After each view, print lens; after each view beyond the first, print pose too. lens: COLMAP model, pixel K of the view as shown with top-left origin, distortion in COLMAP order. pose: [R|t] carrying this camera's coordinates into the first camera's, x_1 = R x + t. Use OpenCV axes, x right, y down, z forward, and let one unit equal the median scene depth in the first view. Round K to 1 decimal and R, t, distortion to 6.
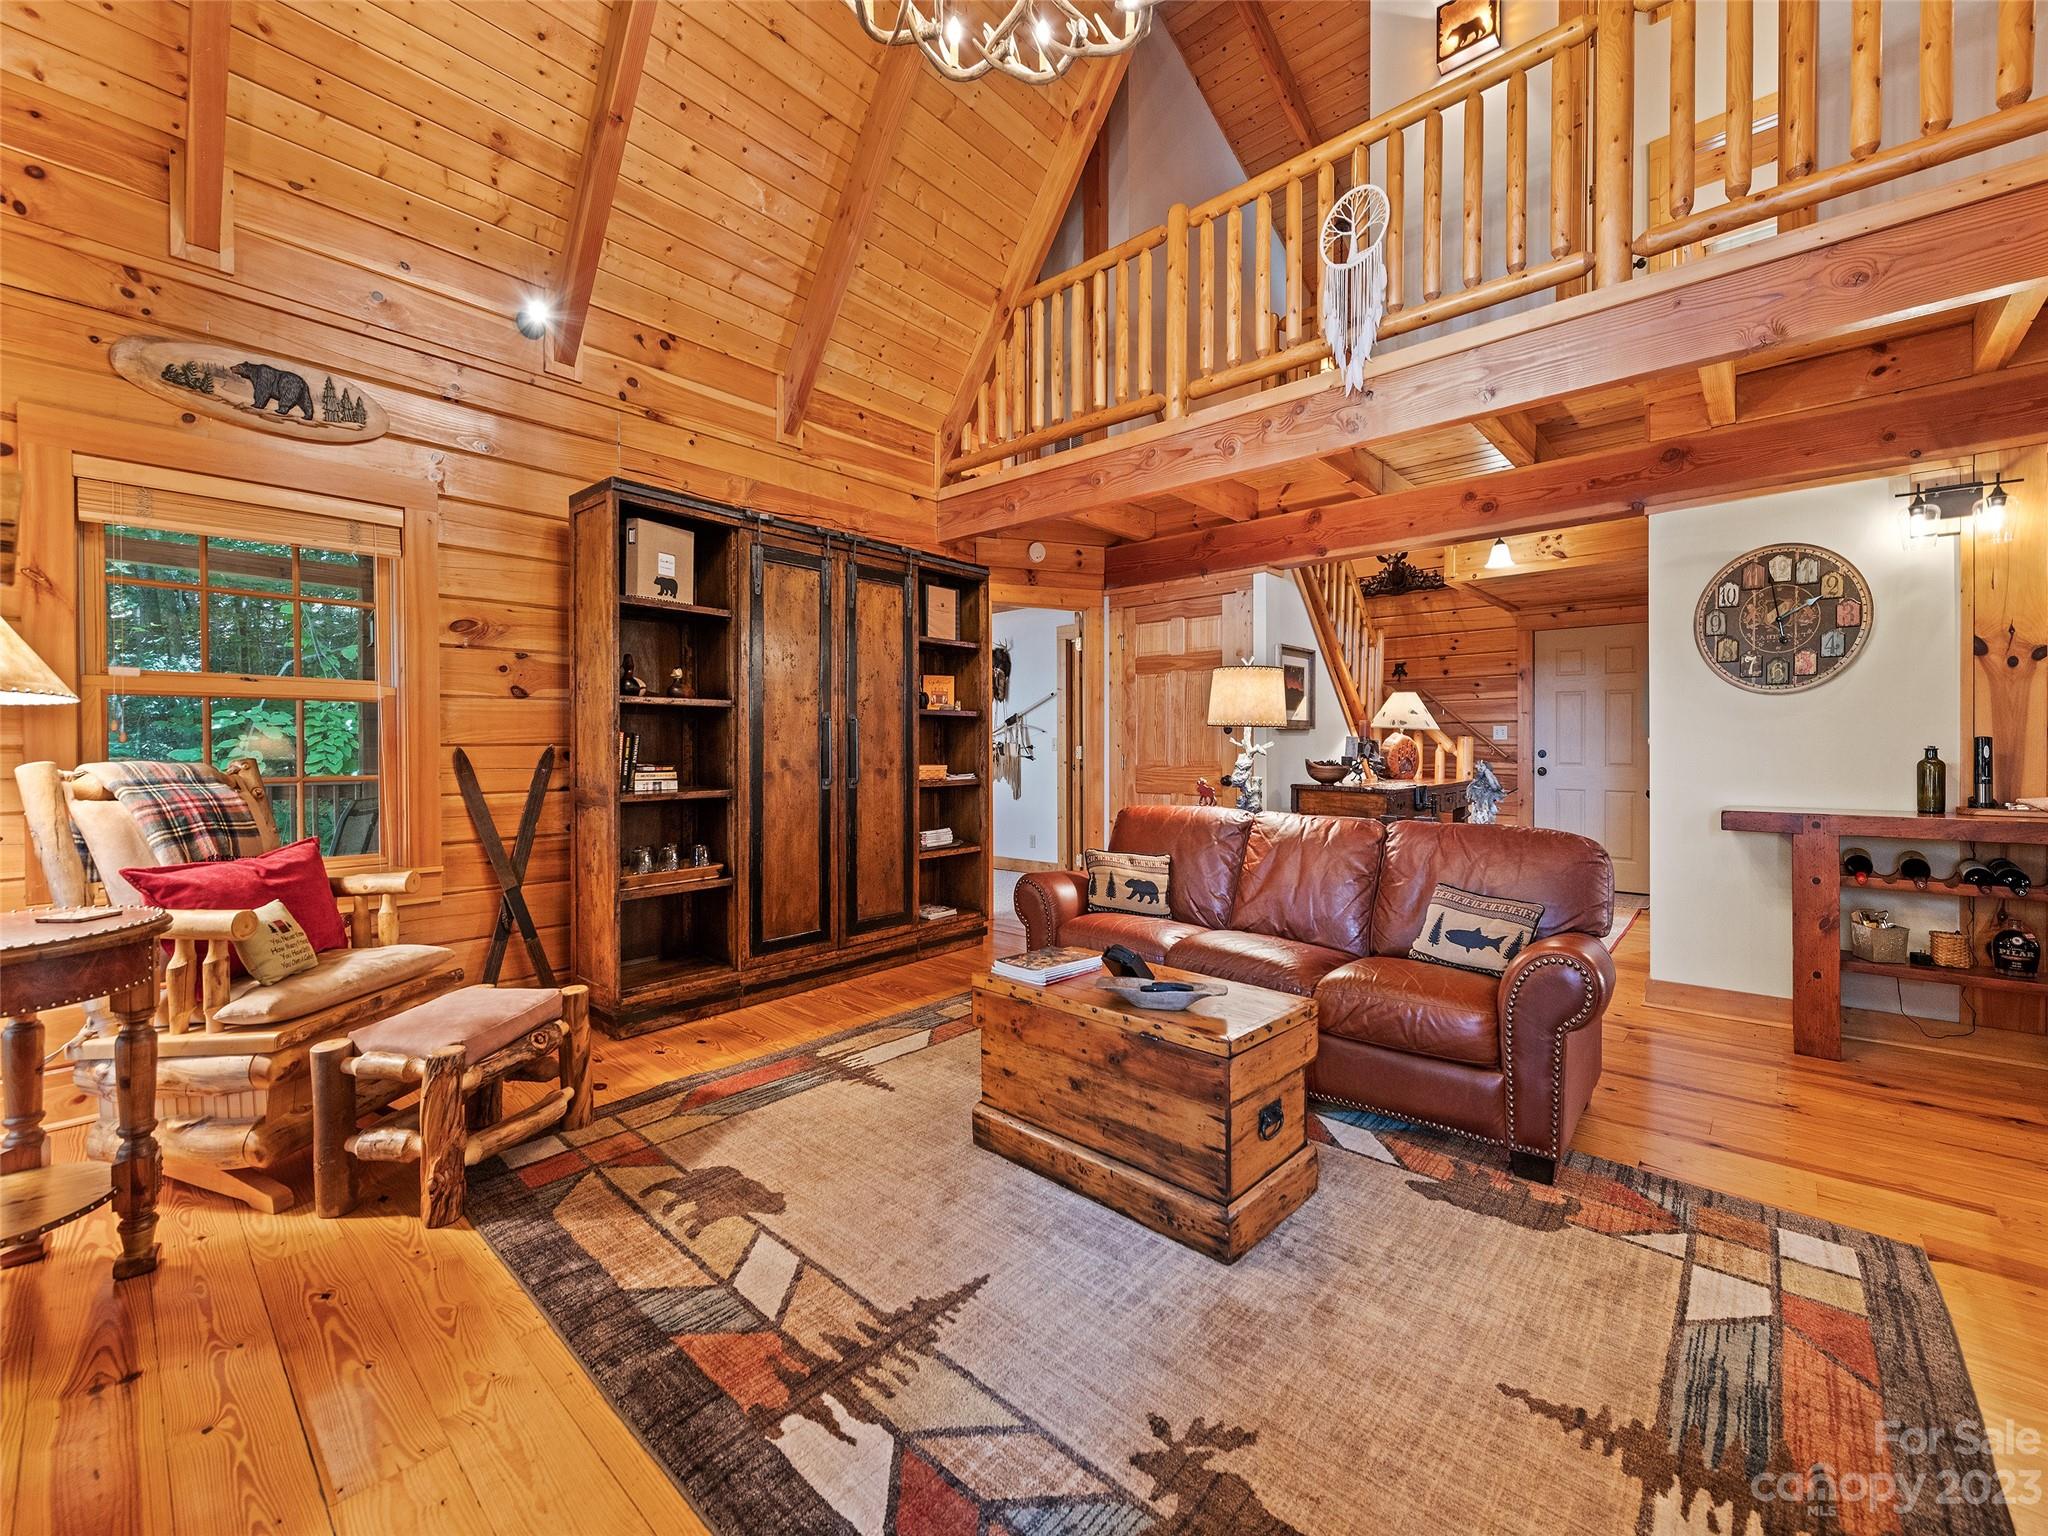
lens RADIAL K [[833.6, 0, 1015.1], [0, 833.6, 750.7], [0, 0, 1]] dist [0.013264, -0.004768]
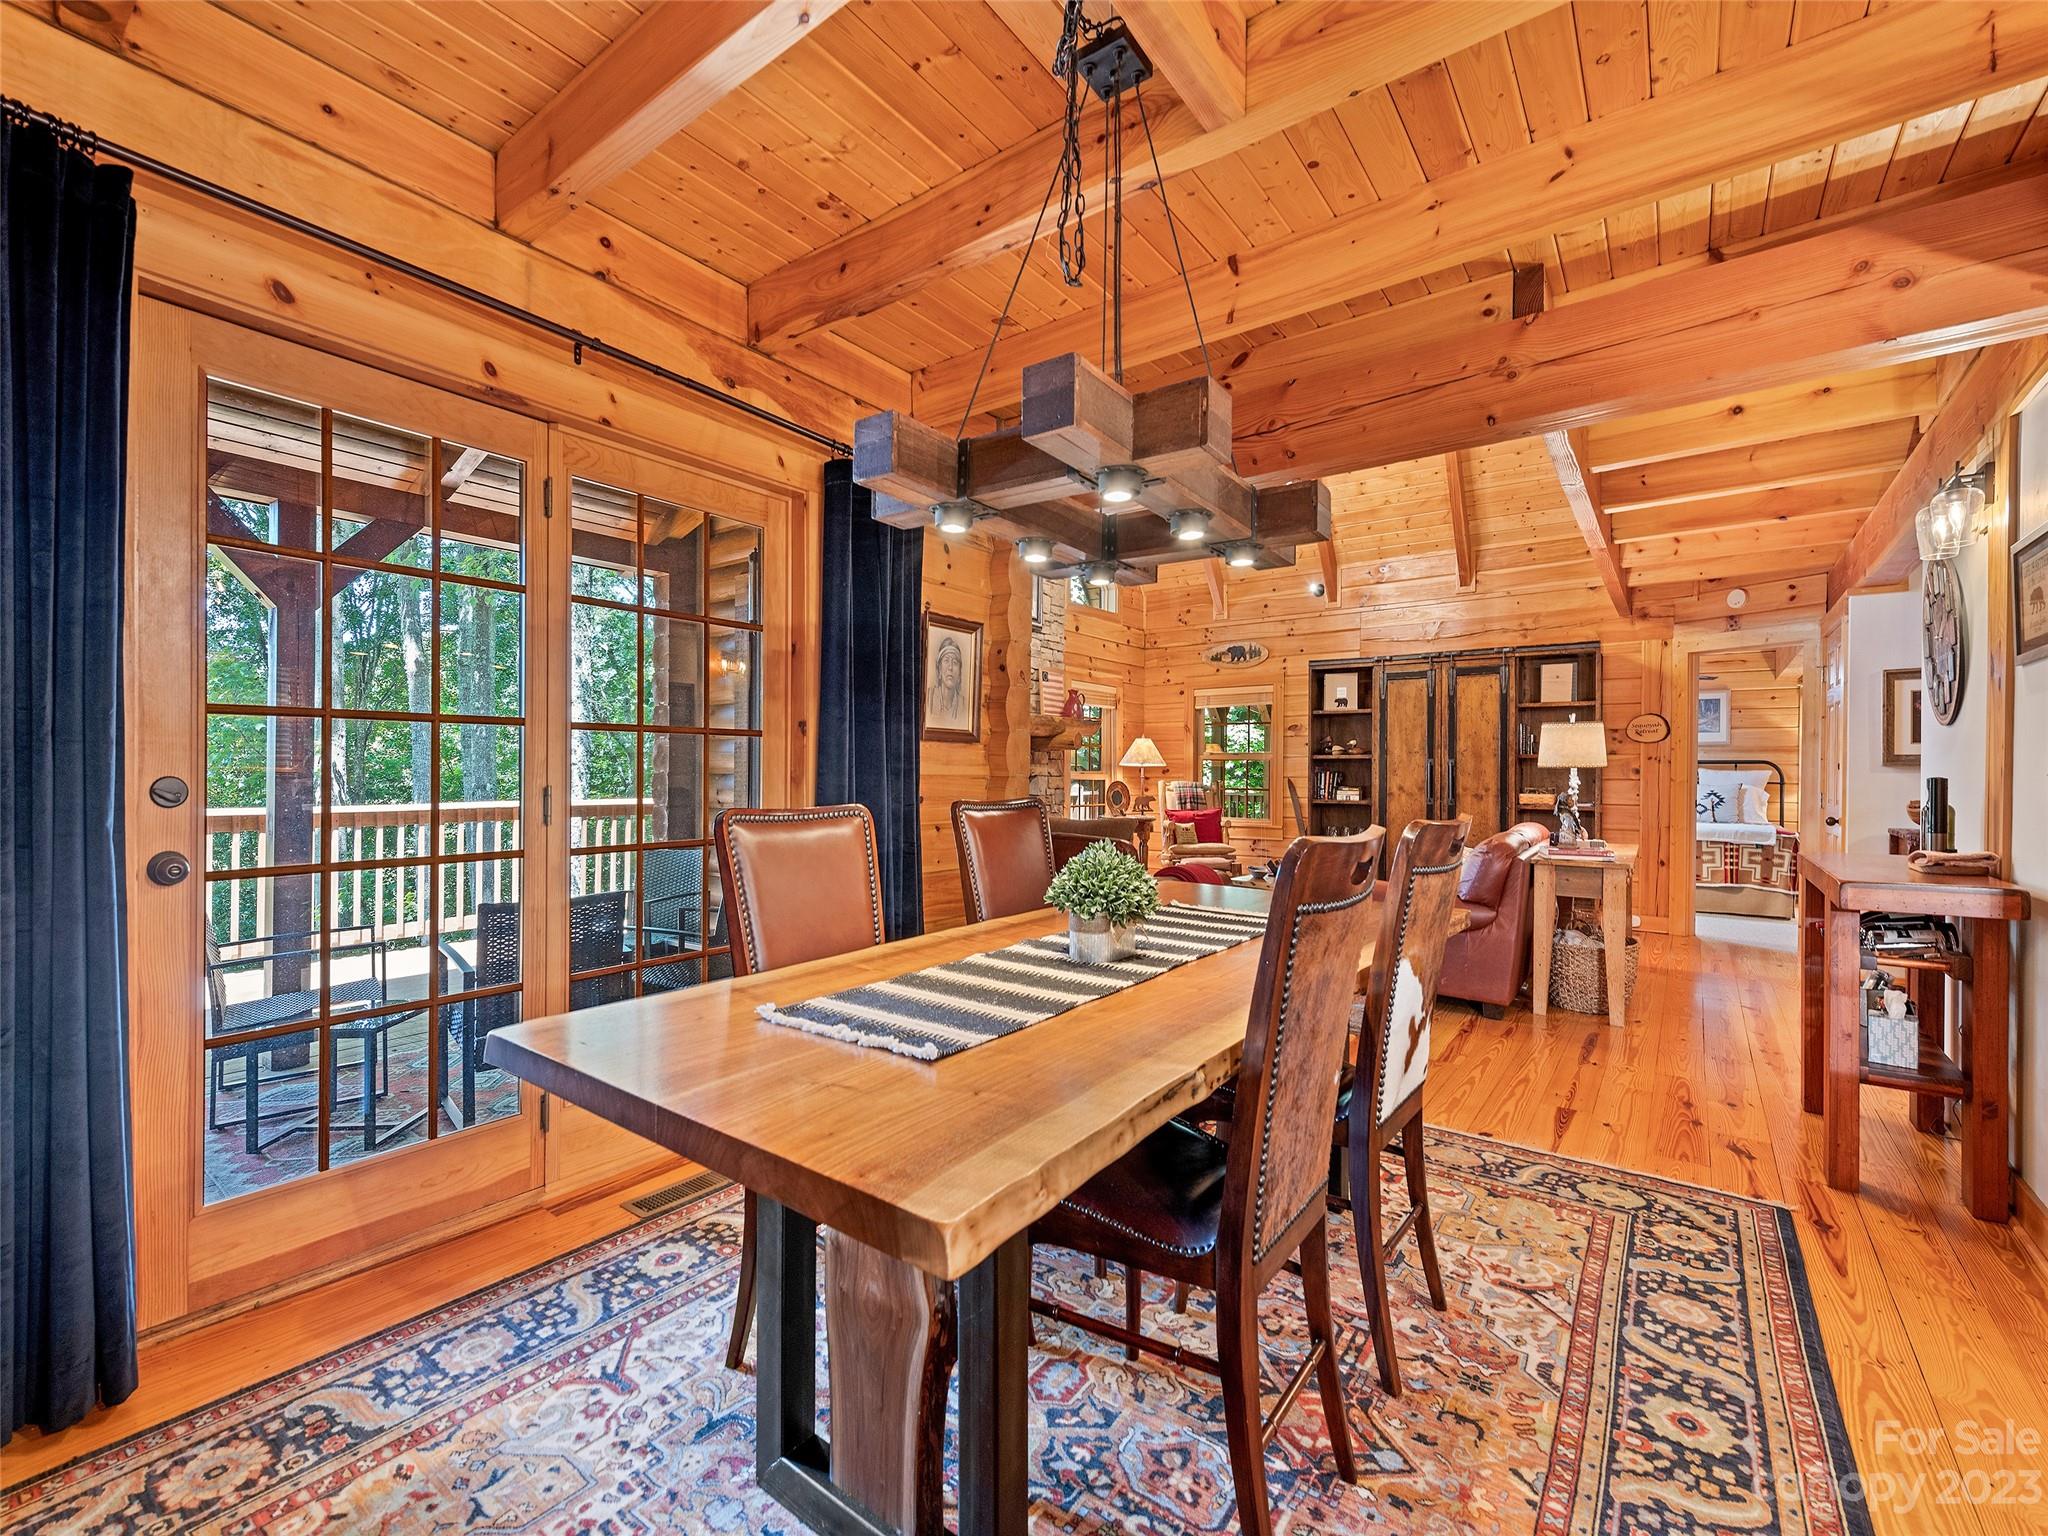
lens RADIAL K [[885.4, 0, 1016.0], [0, 885.4, 780.5], [0, 0, 1]] dist [0.001586, -0.000254]
pose [[0.084607, 0.009297, -0.996371, 1.580435], [-0.013470, 0.999876, 0.008186, -0.006408], [0.996323, 0.012728, 0.084722, -0.004057]]
